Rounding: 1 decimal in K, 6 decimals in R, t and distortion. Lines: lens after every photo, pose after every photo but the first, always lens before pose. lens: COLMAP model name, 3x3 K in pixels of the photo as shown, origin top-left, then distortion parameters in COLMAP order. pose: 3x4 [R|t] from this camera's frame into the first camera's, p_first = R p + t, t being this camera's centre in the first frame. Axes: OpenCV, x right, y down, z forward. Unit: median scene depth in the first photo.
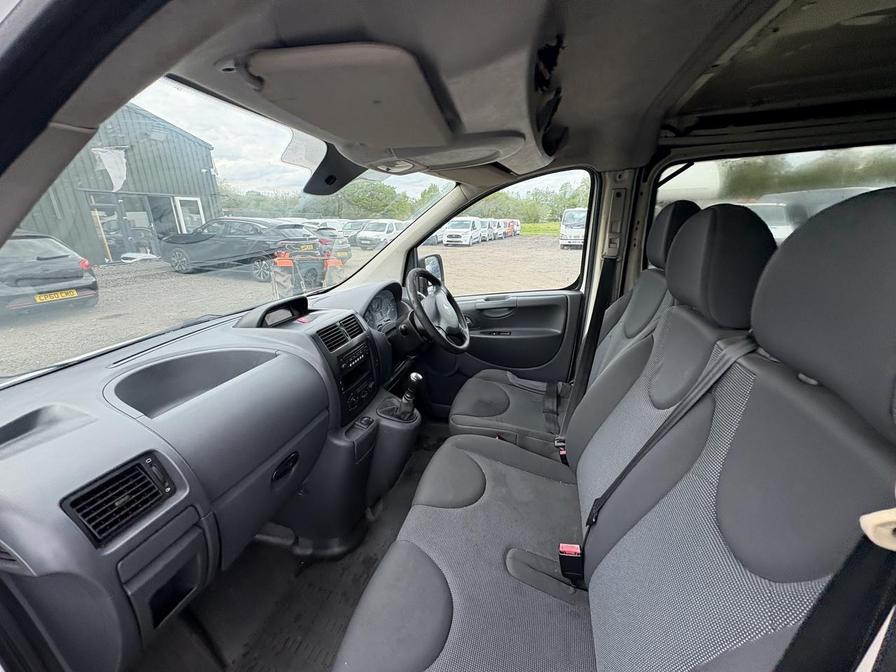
lens RADIAL K [[353.9, 0, 452.8], [0, 353.9, 340.4], [0, 0, 1]] dist [-0.003184, 0.001466]
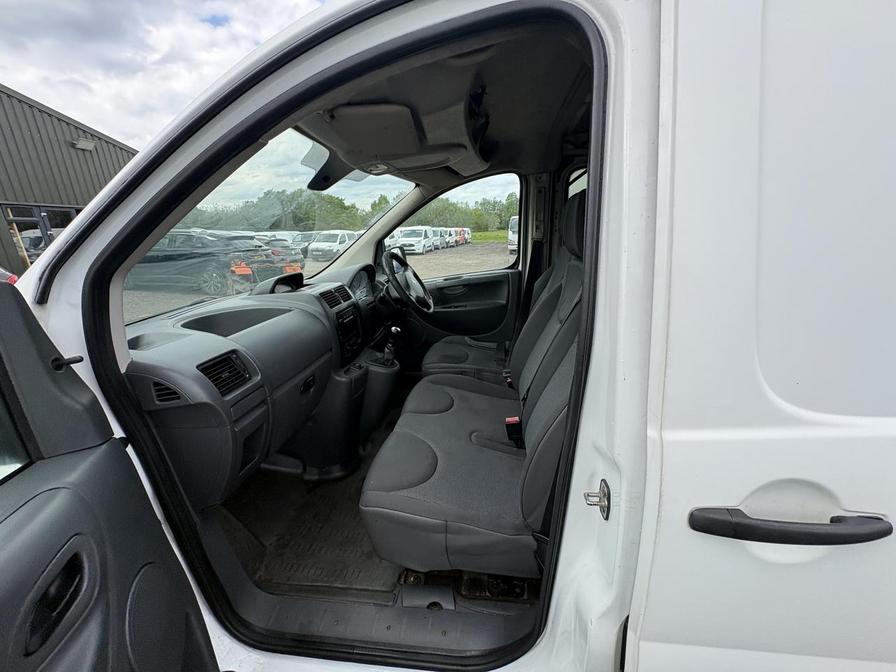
lens RADIAL K [[353.9, 0, 450.3], [0, 353.9, 342.7], [0, 0, 1]] dist [-0.003184, 0.001466]
pose [[0.992144, -0.056242, 0.111749, -0.045546], [0.058619, 0.998116, -0.018100, 0.160633], [-0.110521, 0.024509, 0.993572, -0.271946]]
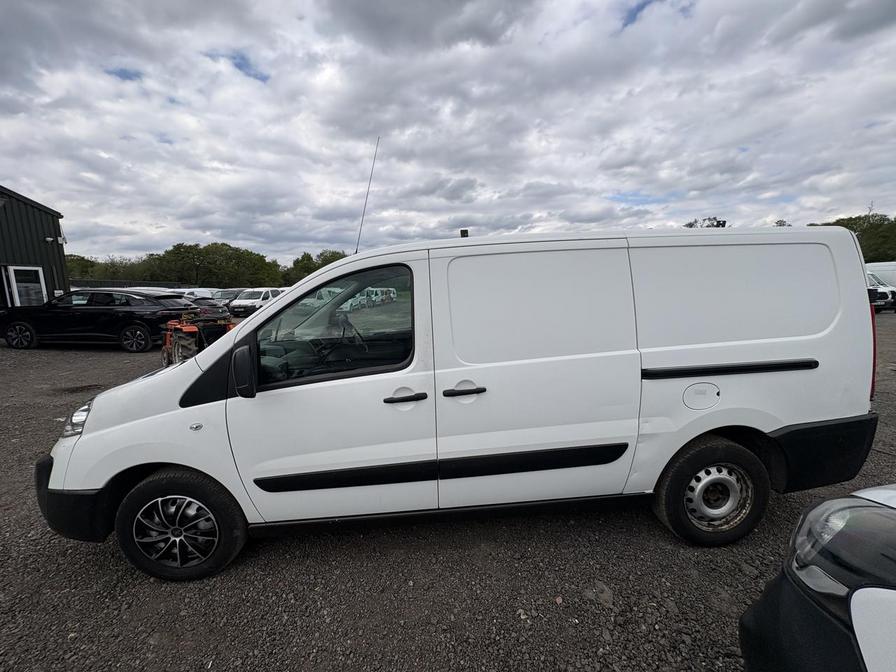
lens RADIAL K [[353.9, 0, 454.6], [0, 353.9, 346.1], [0, 0, 1]] dist [-0.003184, 0.001466]
pose [[0.943058, -0.054656, 0.328106, -0.186728], [0.107412, 0.983602, -0.144880, 0.386566], [-0.314807, 0.171873, 0.933465, -1.351240]]
